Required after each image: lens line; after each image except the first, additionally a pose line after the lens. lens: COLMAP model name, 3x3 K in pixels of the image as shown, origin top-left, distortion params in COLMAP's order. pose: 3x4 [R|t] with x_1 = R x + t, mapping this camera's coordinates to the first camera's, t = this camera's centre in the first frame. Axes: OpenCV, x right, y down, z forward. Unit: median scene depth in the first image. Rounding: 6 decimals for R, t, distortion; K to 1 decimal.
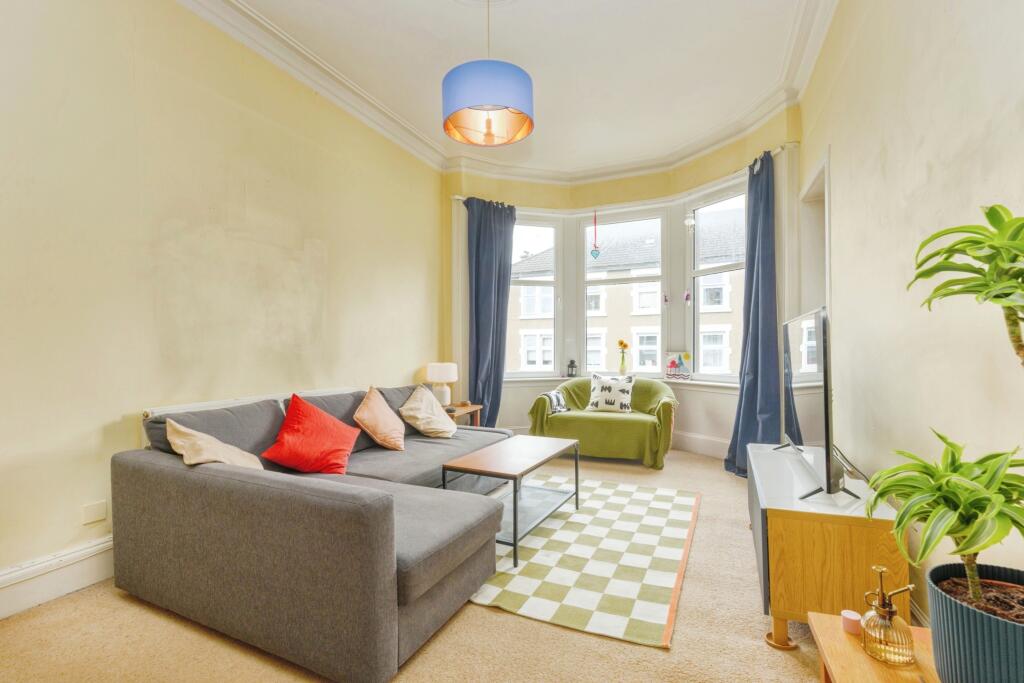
lens RADIAL K [[474.7, 0, 520.8], [0, 474.7, 342.9], [0, 0, 1]] dist [-0.010536, -0.000362]
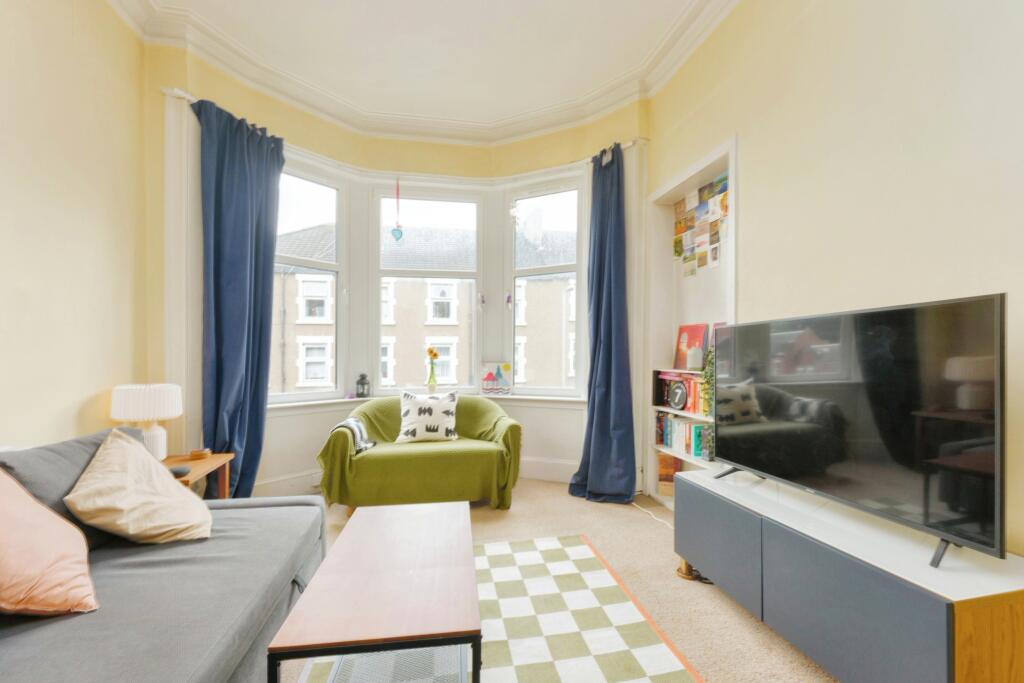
lens RADIAL K [[469.2, 0, 542.2], [0, 469.2, 356.4], [0, 0, 1]] dist [0.001029, -0.000516]
pose [[0.811690, 0.001675, 0.584086, -0.107823], [-0.004089, 0.999988, 0.002816, 0.006145], [-0.584074, -0.004674, 0.811687, 0.284677]]
